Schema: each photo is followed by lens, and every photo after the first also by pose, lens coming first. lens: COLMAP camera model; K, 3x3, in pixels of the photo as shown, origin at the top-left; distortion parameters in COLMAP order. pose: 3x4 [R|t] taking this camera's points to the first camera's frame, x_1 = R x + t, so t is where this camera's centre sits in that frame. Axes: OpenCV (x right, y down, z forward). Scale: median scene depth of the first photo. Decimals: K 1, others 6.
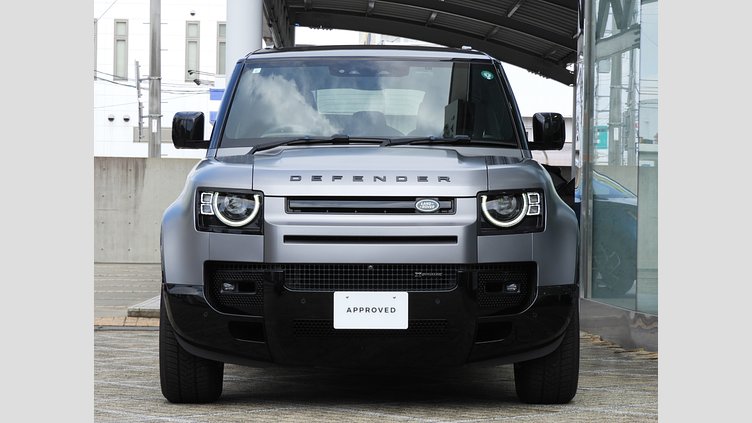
lens RADIAL K [[2966.0, 0, 376.0], [0, 2966.0, 211.8], [0, 0, 1]] dist [-0.214722, 0.000000]
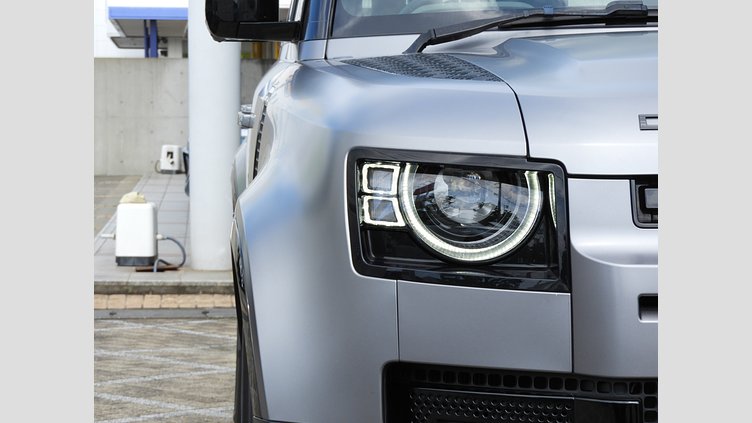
lens RADIAL K [[2662.1, 0, 376.2], [0, 2662.1, 211.2], [0, 0, 1]] dist [-0.388092, 0.000000]
pose [[0.998669, -0.018270, 0.048235, -0.073530], [0.016187, 0.998934, 0.043227, -0.014663], [-0.048973, -0.042389, 0.997900, 0.688486]]
